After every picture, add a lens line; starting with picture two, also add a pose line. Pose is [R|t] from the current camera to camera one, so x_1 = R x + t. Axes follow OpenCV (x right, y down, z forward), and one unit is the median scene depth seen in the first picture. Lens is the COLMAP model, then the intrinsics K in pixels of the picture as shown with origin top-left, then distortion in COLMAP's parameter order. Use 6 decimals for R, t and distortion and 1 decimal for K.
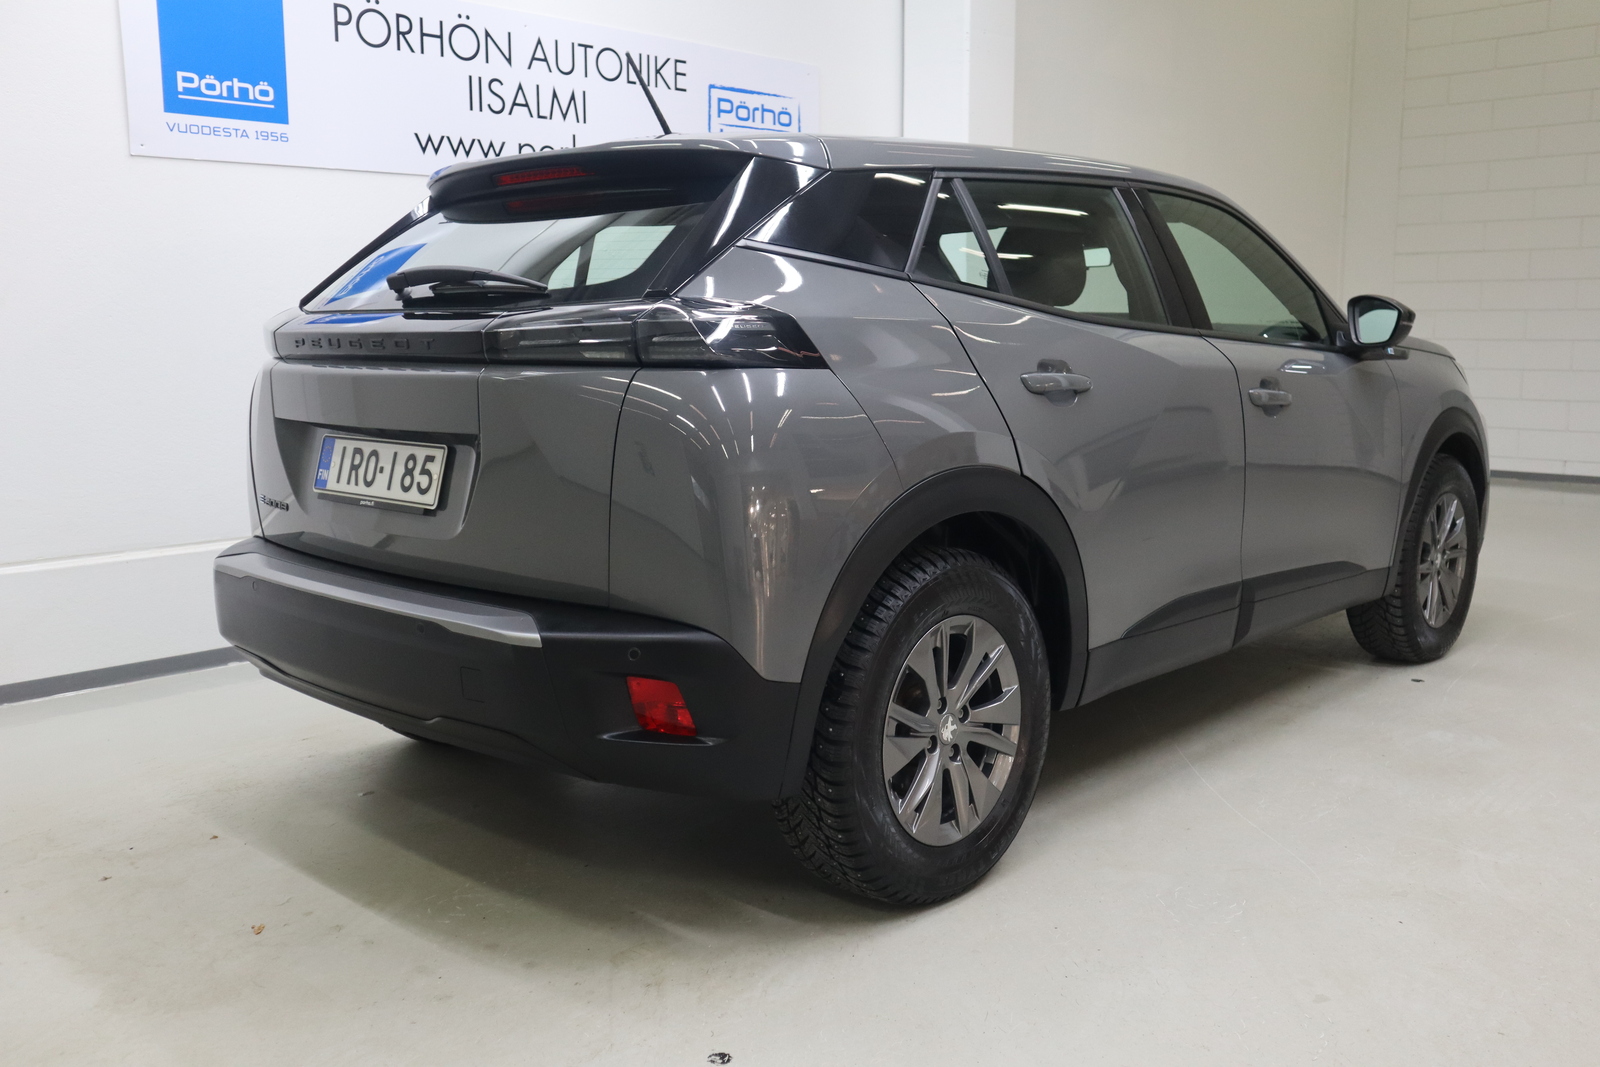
lens RADIAL K [[1437.4, 0, 799.4], [0, 1437.4, 529.8], [0, 0, 1]] dist [-0.001580, 0.011292]
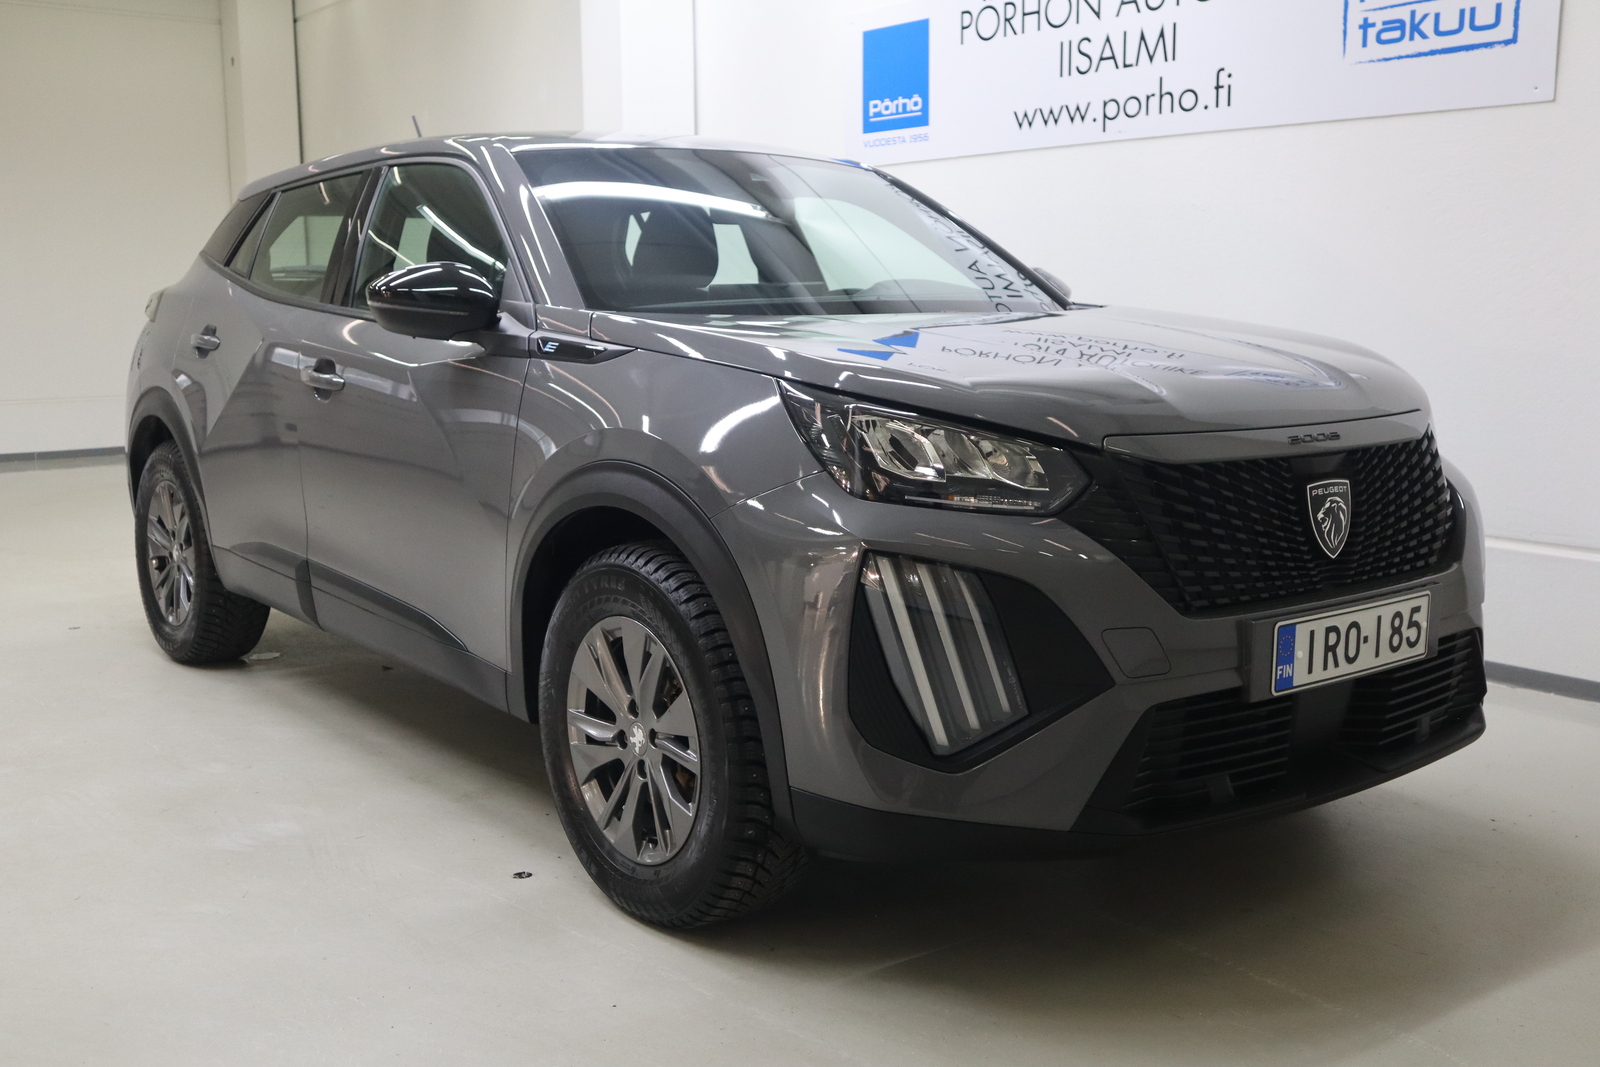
lens RADIAL K [[1613.6, 0, 798.6], [0, 1613.6, 533.8], [0, 0, 1]] dist [0.005476, 0.000000]
pose [[-0.169023, 0.153422, -0.973598, 0.915427], [-0.142181, 0.973683, 0.178119, -0.156187], [0.975303, 0.168534, -0.142761, 1.020581]]
